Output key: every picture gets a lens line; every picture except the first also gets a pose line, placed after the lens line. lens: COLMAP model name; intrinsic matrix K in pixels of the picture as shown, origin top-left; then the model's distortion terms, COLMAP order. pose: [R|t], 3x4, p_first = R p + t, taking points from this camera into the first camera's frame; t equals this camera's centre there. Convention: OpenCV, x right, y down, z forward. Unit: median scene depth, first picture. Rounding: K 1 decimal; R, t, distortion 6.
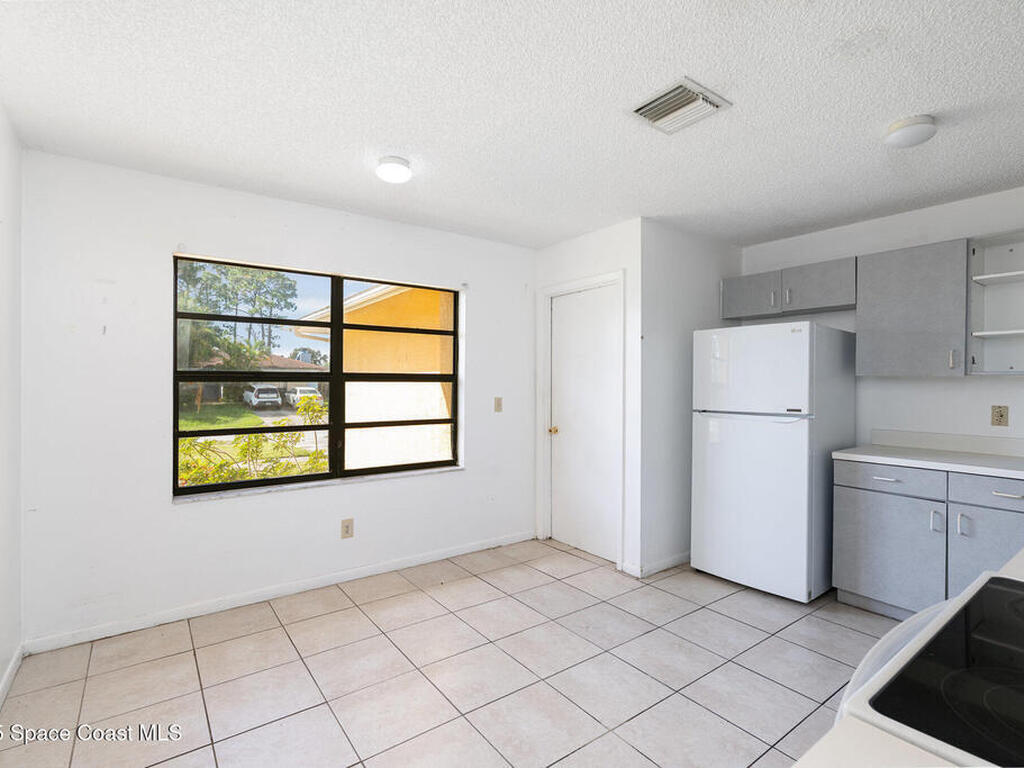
lens RADIAL K [[502.7, 0, 514.0], [0, 502.7, 370.2], [0, 0, 1]] dist [-0.001817, -0.000183]
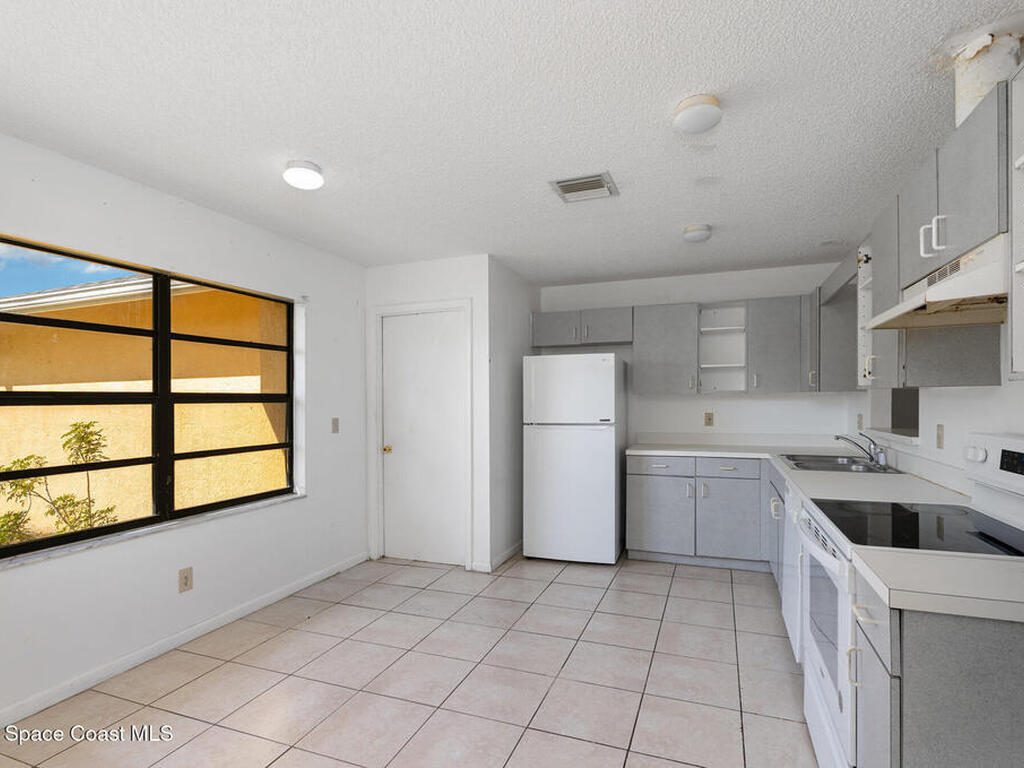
lens RADIAL K [[521.2, 0, 519.0], [0, 521.2, 390.0], [0, 0, 1]] dist [-0.000655, -0.000068]
pose [[0.840779, -0.000432, 0.541379, -0.321123], [-0.002162, 0.999989, 0.004154, -0.004266], [-0.541375, -0.004663, 0.840768, -0.024082]]
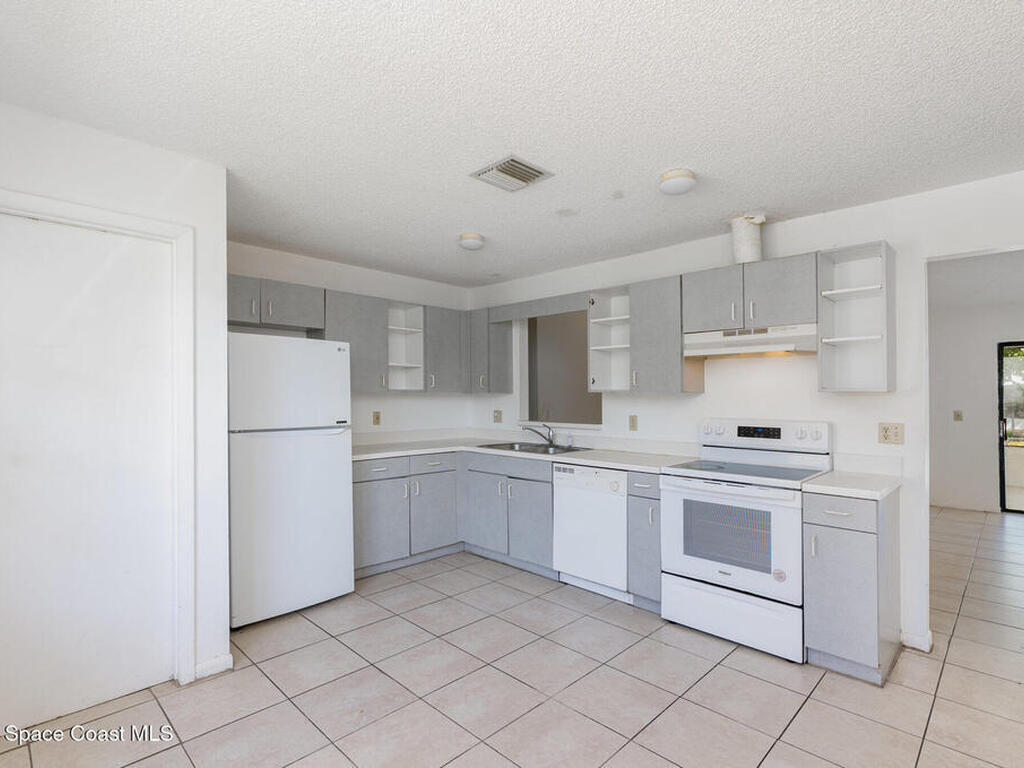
lens RADIAL K [[526.3, 0, 512.0], [0, 526.3, 384.0], [0, 0, 1]] dist [0.000057, 0.000072]
pose [[-0.166505, 0.018113, 0.985874, -0.549253], [-0.030855, 0.999246, -0.023569, 0.010659], [-0.985558, -0.034344, -0.165820, 0.714241]]
